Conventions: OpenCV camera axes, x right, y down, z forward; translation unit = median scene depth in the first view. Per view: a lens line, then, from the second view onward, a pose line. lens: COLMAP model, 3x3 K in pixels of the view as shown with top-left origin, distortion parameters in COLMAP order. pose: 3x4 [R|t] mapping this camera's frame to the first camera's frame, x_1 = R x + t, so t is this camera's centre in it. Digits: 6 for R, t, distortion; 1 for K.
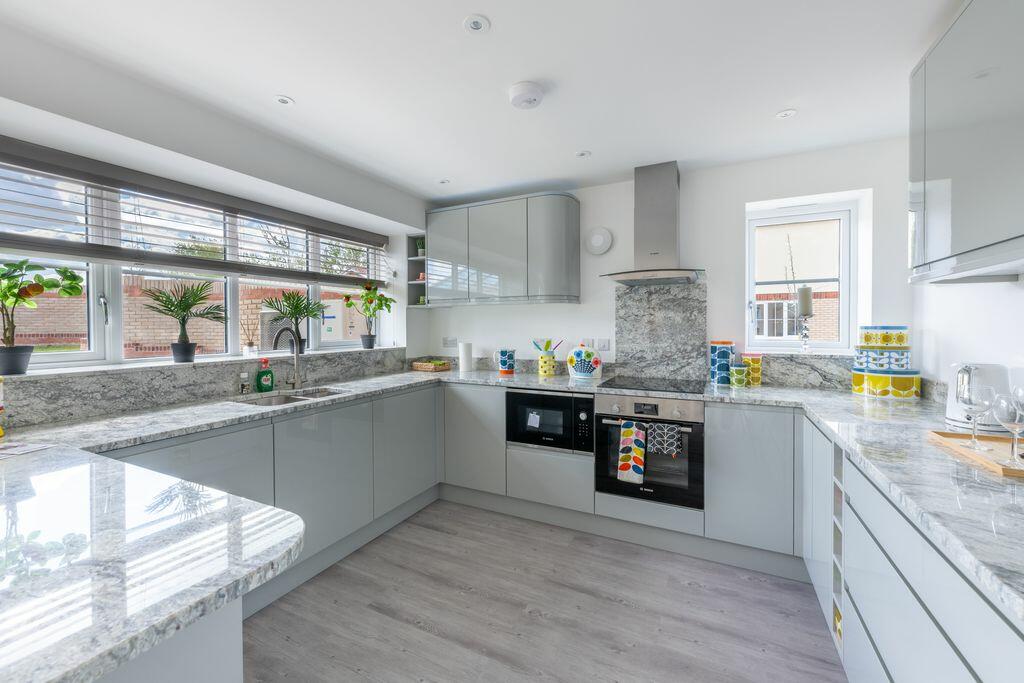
lens RADIAL K [[407.6, 0, 510.9], [0, 407.6, 327.7], [0, 0, 1]] dist [0.000321, 0.000002]
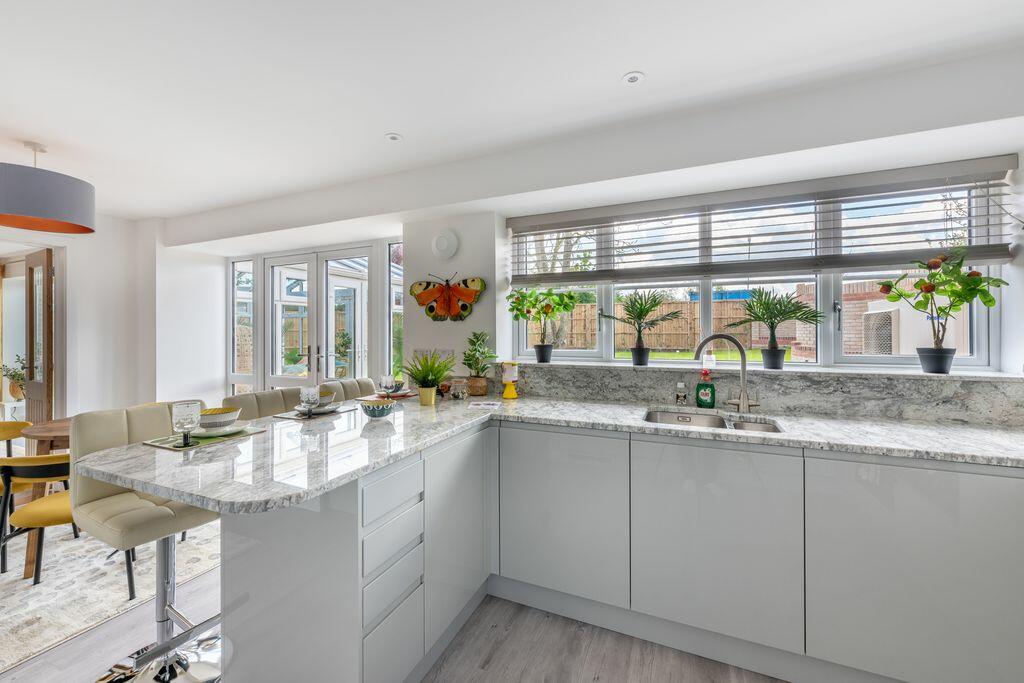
lens RADIAL K [[416.7, 0, 508.3], [0, 416.7, 330.7], [0, 0, 1]] dist [0.001735, 0.000163]
pose [[0.052643, 0.001027, -0.998613, 0.256224], [-0.005141, 0.999986, 0.000757, -0.006059], [0.998600, 0.005094, 0.052647, 0.522846]]
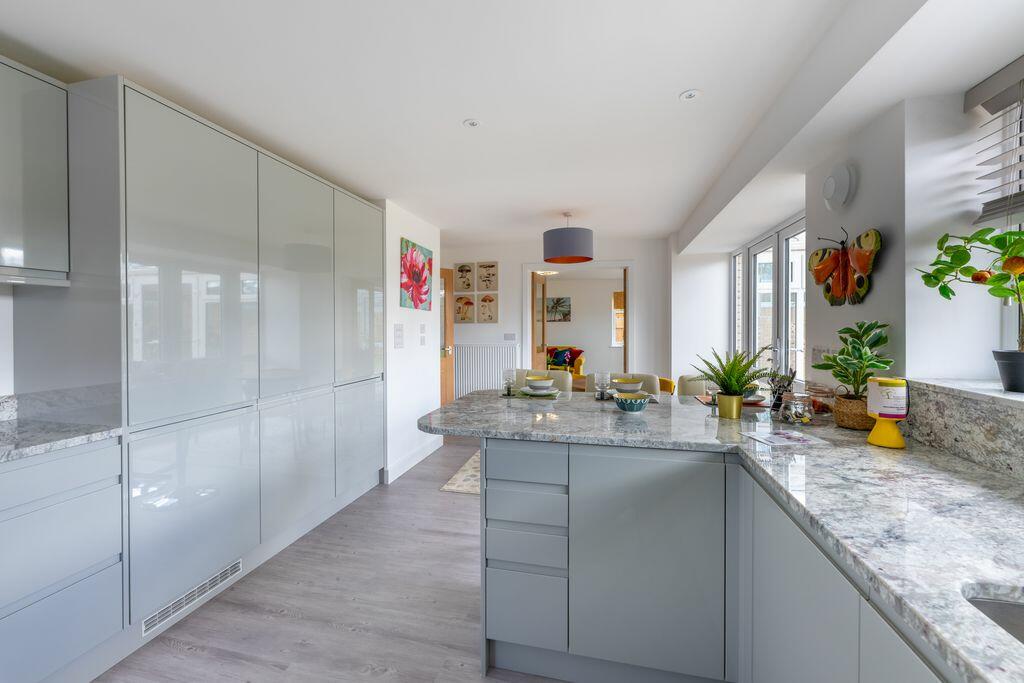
lens RADIAL K [[407.6, 0, 510.9], [0, 407.6, 327.7], [0, 0, 1]] dist [0.000321, 0.000002]
pose [[-0.974380, 0.008718, -0.224737, -0.156645], [0.004607, 0.999812, 0.018809, -0.007056], [0.224859, 0.017292, -0.974238, 0.986906]]
